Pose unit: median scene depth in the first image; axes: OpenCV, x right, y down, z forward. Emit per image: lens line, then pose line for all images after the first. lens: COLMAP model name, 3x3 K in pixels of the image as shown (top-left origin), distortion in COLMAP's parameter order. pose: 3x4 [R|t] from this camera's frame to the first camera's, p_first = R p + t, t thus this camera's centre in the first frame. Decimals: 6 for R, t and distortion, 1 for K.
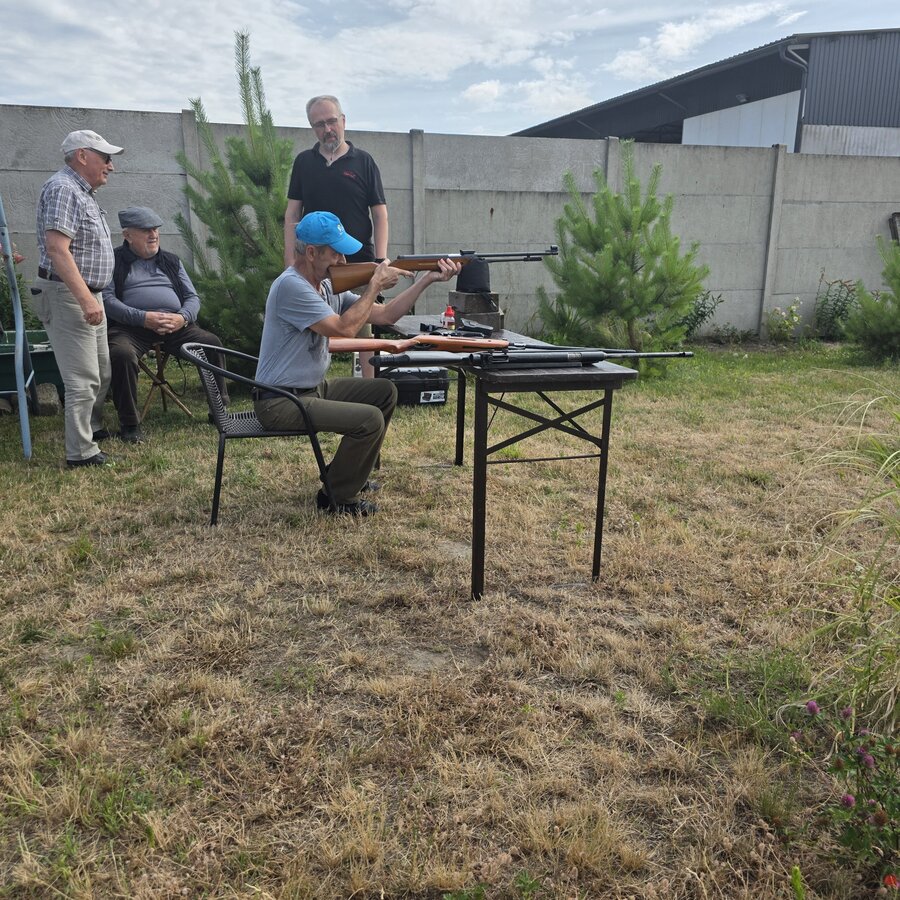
lens RADIAL K [[807.2, 0, 452.0], [0, 807.2, 446.7], [0, 0, 1]] dist [0.068514, -0.082209]
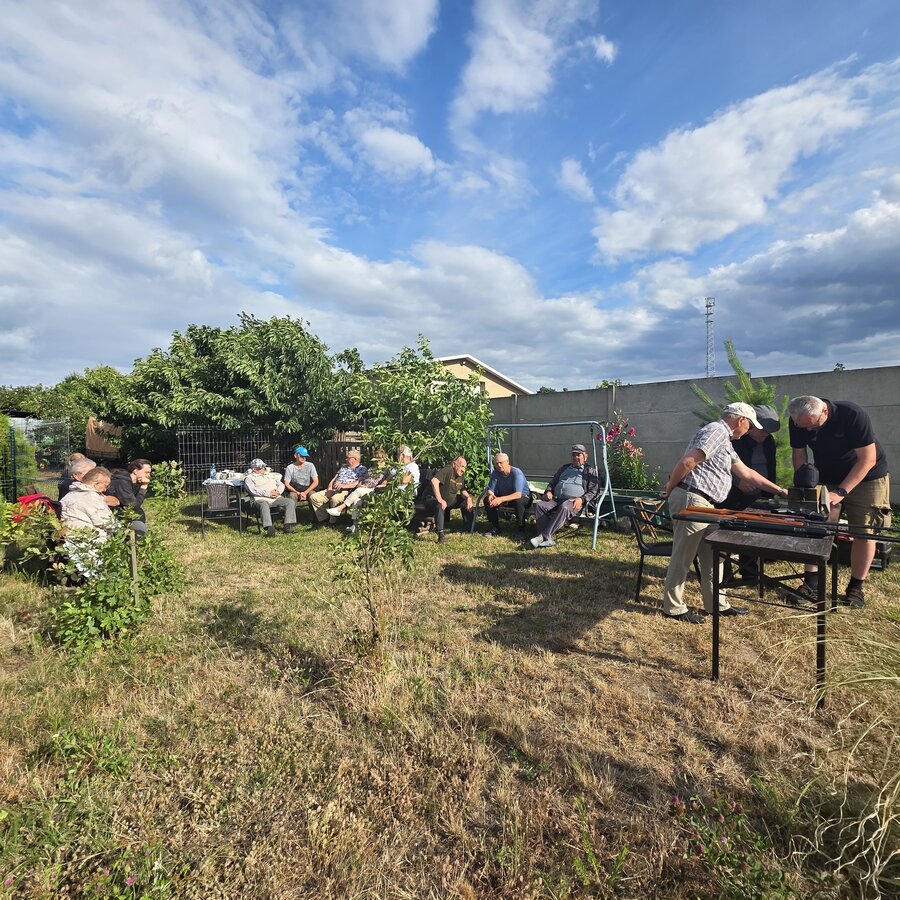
lens RADIAL K [[473.0, 0, 442.7], [0, 473.0, 444.4], [0, 0, 1]] dist [-0.007220, -0.000301]
pose [[0.508531, -0.004665, -0.861031, 0.238703], [-0.190436, 0.974612, -0.117753, -0.022847], [0.839720, 0.223852, 0.494732, -0.007183]]
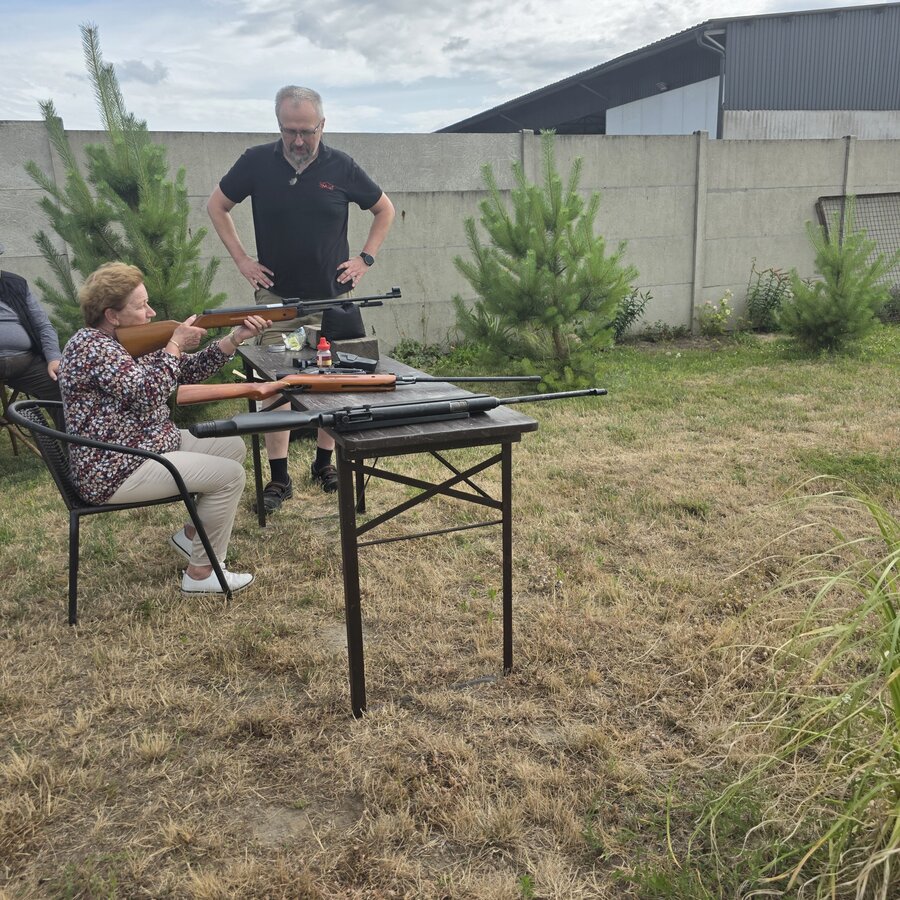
lens RADIAL K [[807.2, 0, 450.1], [0, 807.2, 449.4], [0, 0, 1]] dist [0.068514, -0.082209]
pose [[0.996247, -0.061963, 0.060442, 0.037534], [0.061688, 0.998075, 0.006397, -0.030042], [-0.060723, -0.002645, 0.998151, 0.085187]]
